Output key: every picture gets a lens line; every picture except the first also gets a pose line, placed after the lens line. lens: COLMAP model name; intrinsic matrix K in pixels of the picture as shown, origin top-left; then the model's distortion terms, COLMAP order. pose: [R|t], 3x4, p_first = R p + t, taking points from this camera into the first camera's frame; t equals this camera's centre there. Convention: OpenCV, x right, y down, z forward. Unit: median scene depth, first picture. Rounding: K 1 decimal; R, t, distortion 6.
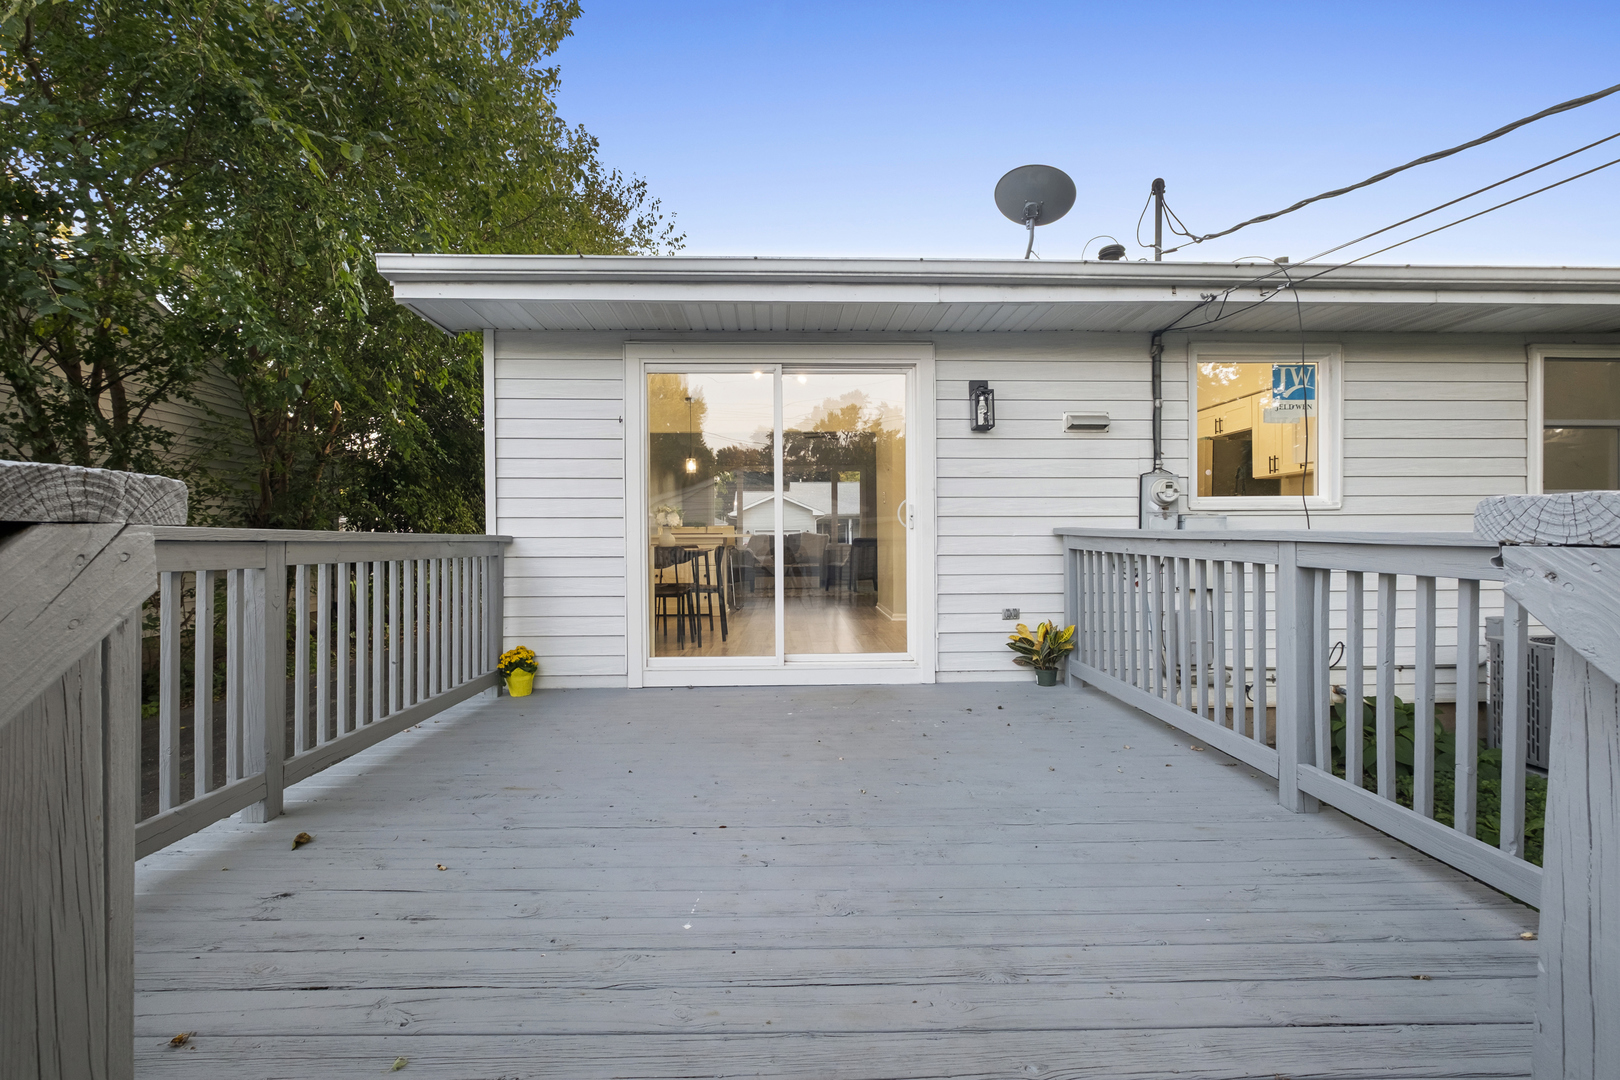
lens RADIAL K [[706.0, 0, 810.0], [0, 706.0, 540.0], [0, 0, 1]] dist [-0.009728, 0.000075]
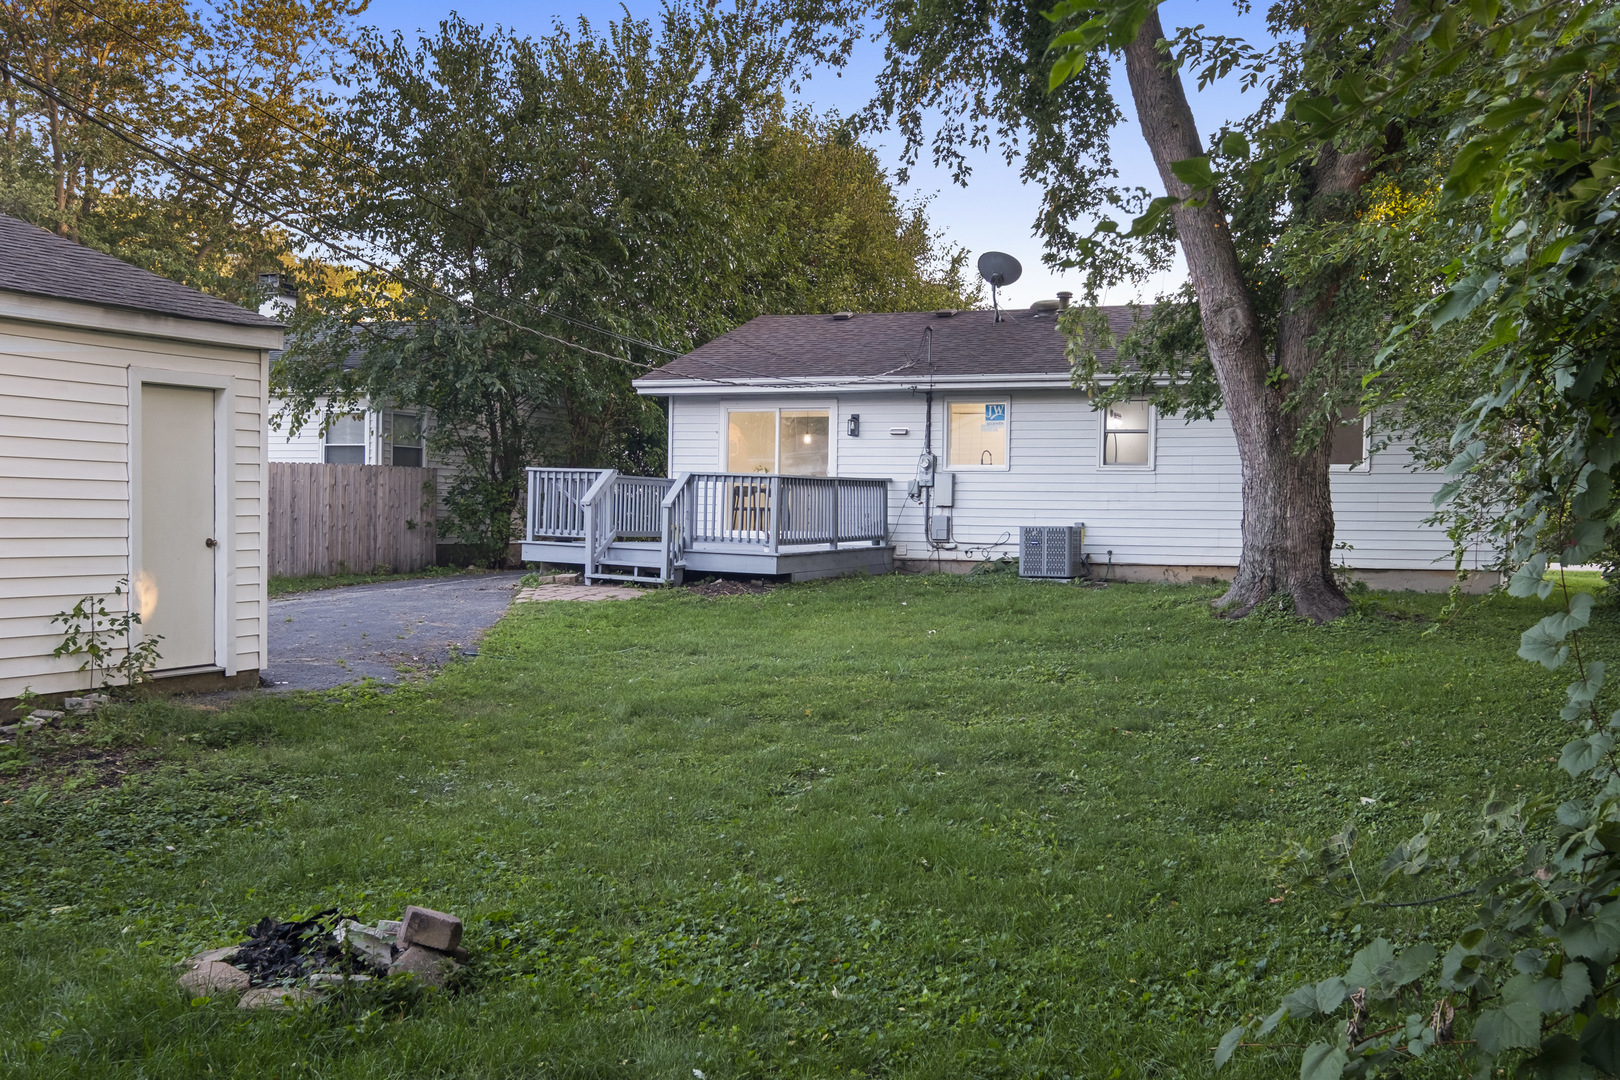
lens RADIAL K [[1709.6, 0, 810.0], [0, 1709.6, 540.0], [0, 0, 1]] dist [-0.001320, -0.000324]
pose [[0.915944, 0.024124, -0.400580, 2.359384], [-0.019578, 0.999689, 0.015438, 0.105221], [0.400828, -0.006297, 0.916132, -4.214247]]
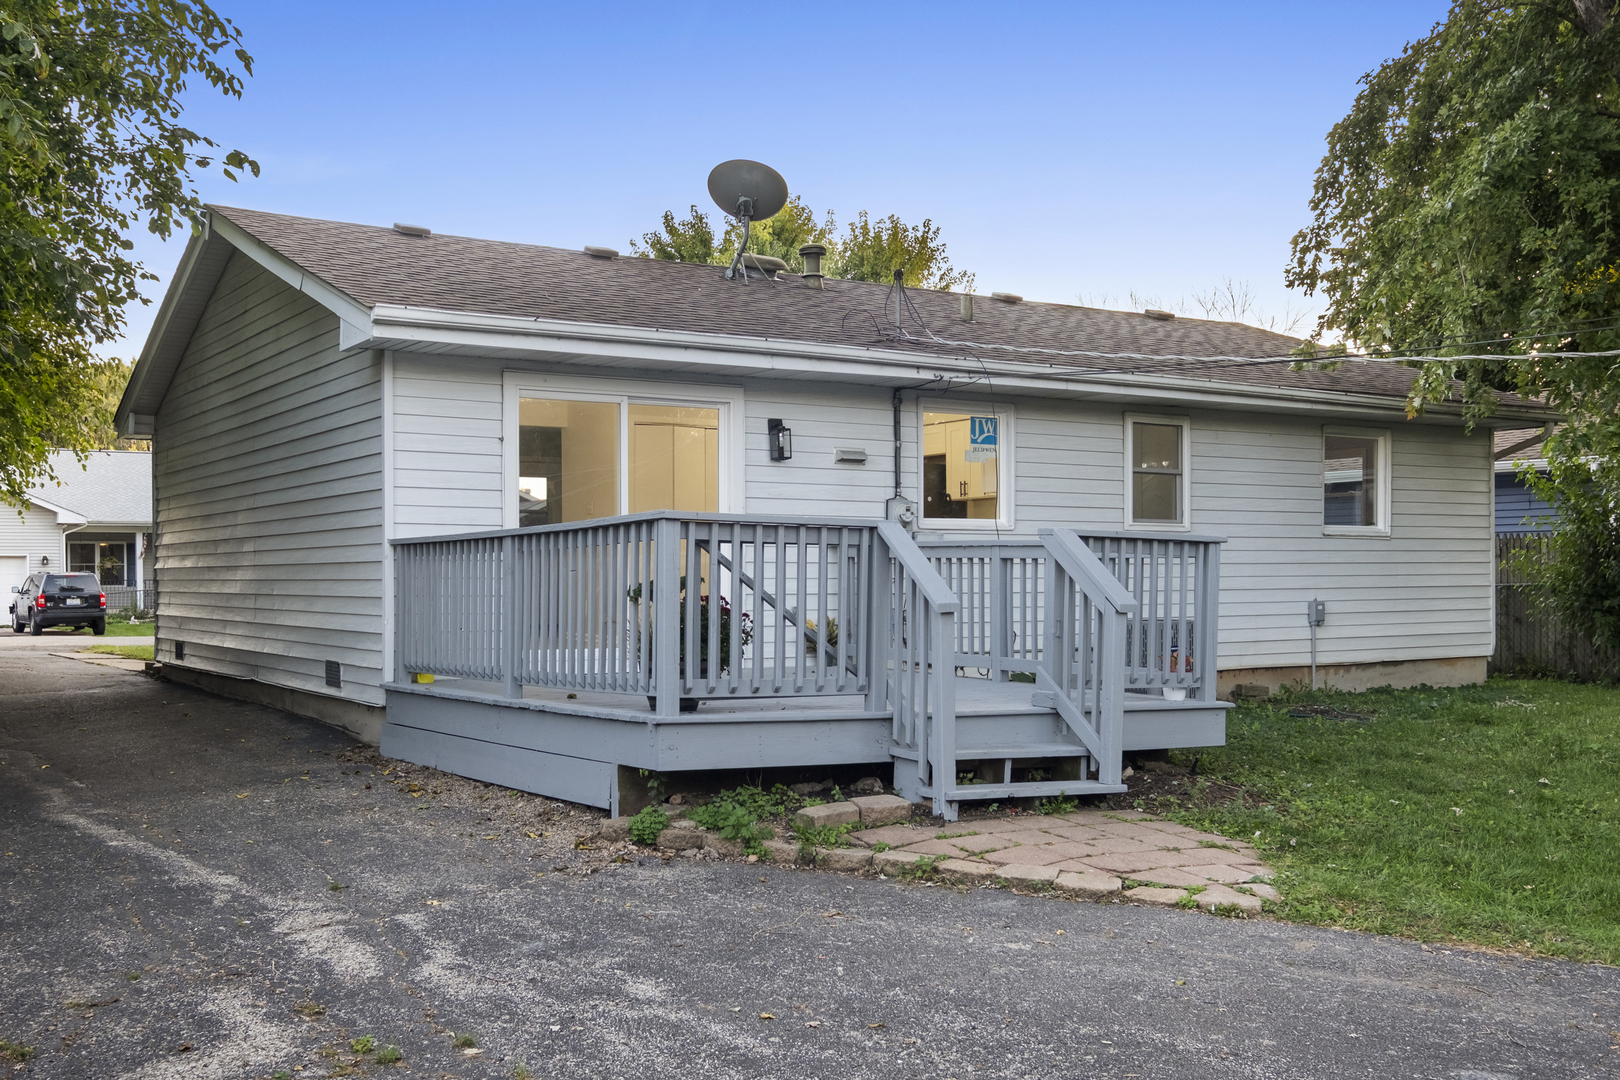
lens RADIAL K [[1709.6, 0, 810.0], [0, 1709.6, 540.0], [0, 0, 1]] dist [-0.001320, -0.000324]
pose [[0.859580, 0.016606, 0.510731, -1.213362], [-0.001177, 0.999534, -0.030517, 0.073374], [-0.511000, 0.025630, 0.859199, -1.562549]]
